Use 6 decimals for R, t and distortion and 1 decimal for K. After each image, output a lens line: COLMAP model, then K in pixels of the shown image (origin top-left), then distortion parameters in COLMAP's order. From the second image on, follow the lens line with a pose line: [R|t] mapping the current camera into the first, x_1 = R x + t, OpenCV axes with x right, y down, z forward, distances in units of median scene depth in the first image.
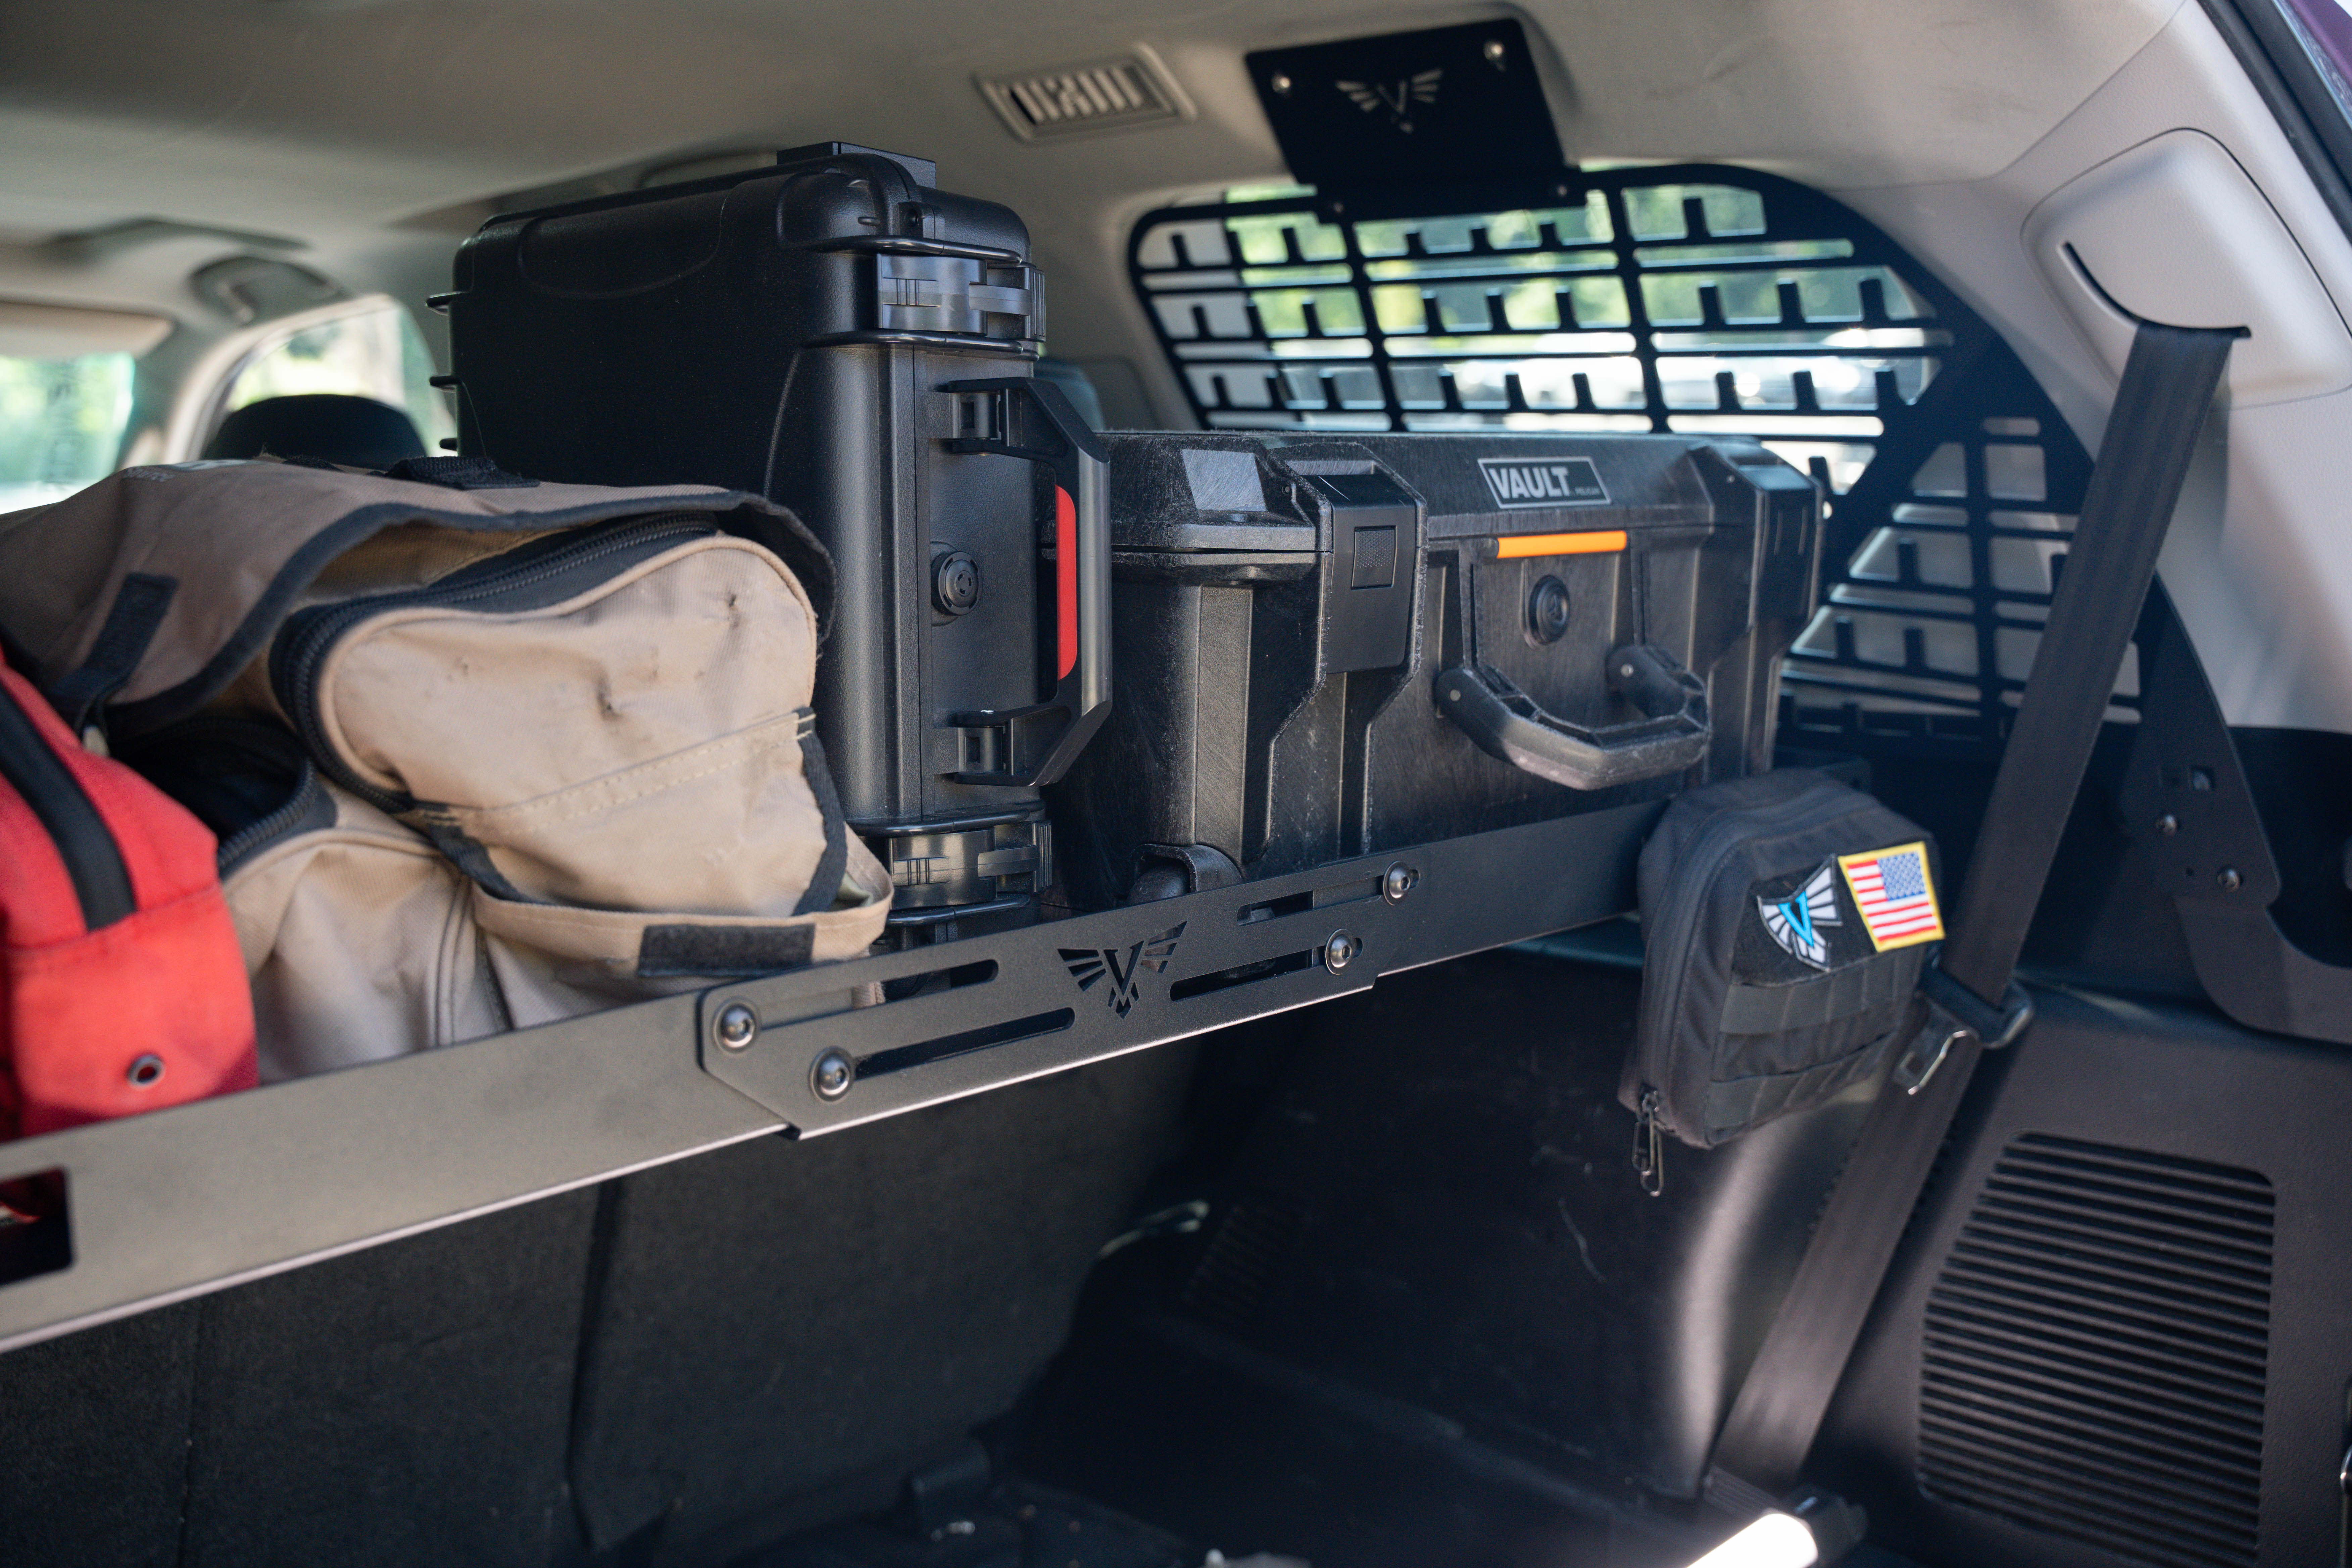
lens RADIAL K [[2490.0, 0, 1190.4], [0, 2490.0, 766.9], [0, 0, 1]] dist [0.016049, 0.000000]
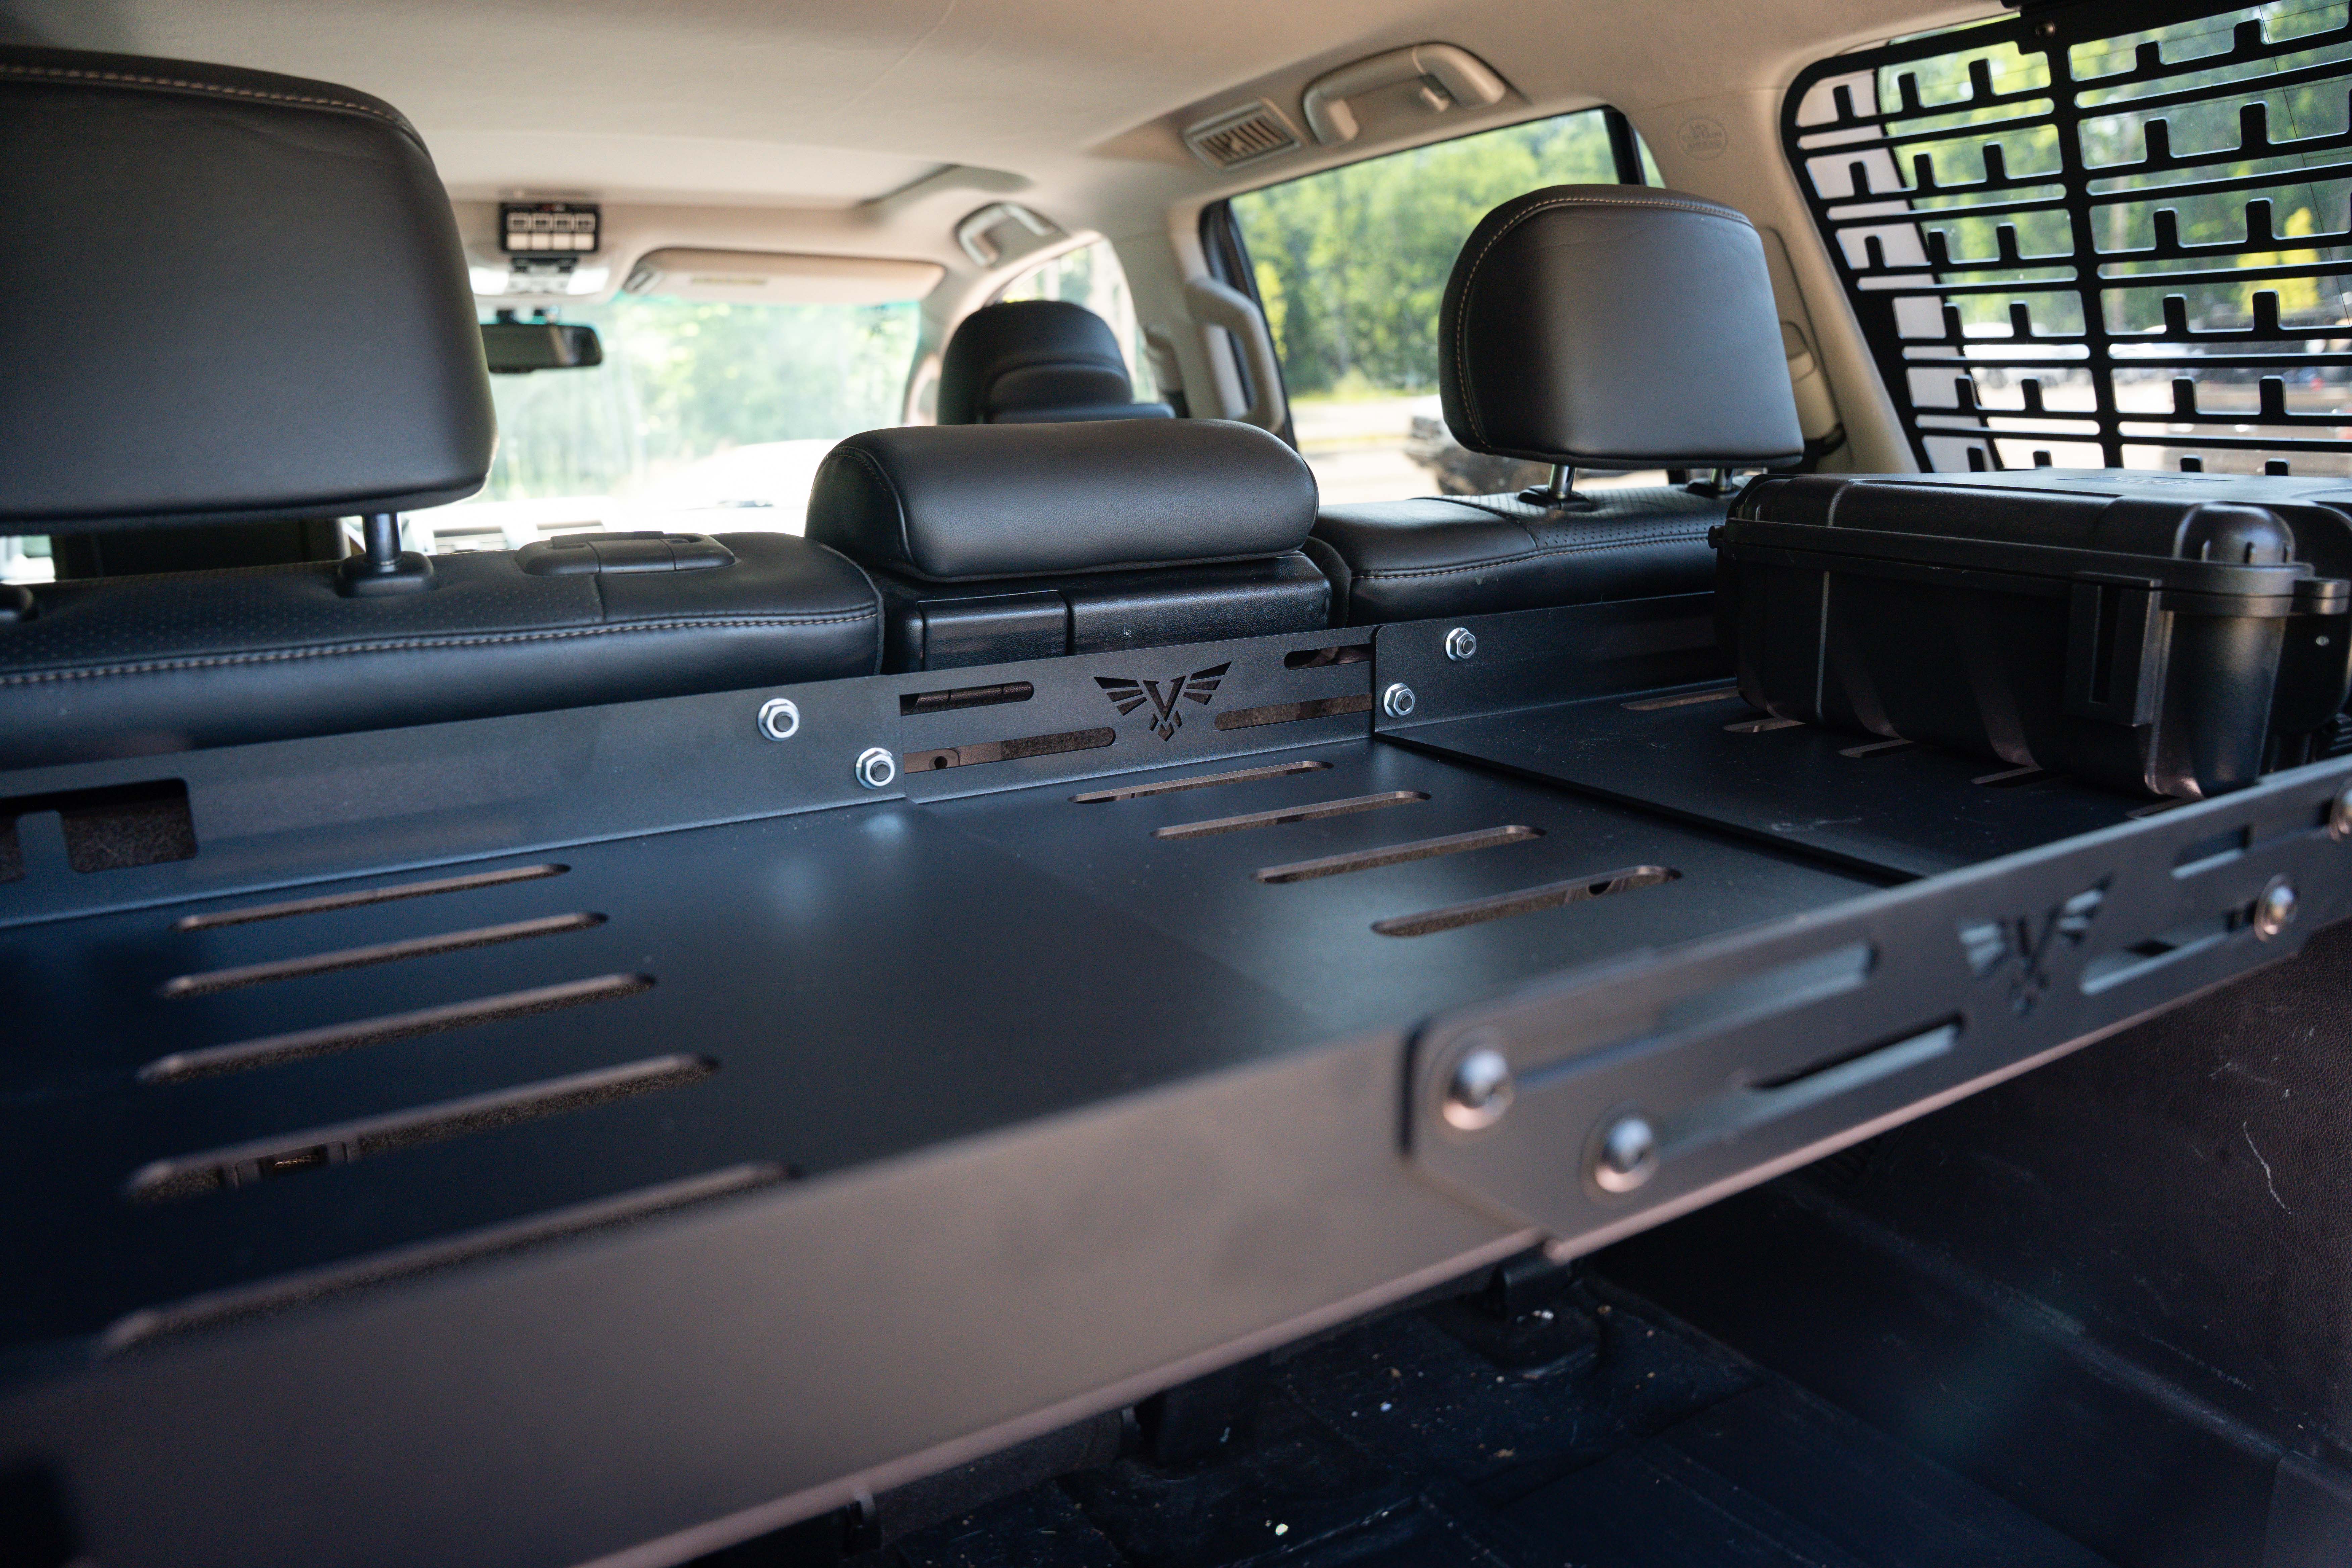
lens RADIAL K [[1570.9, 0, 1161.5], [0, 1570.9, 802.3], [0, 0, 1]] dist [-0.095464, 0.017030]
pose [[0.956954, 0.050818, -0.285756, -0.074729], [-0.021347, 0.994209, 0.105320, 0.006647], [0.289453, -0.094686, 0.952498, 0.334185]]
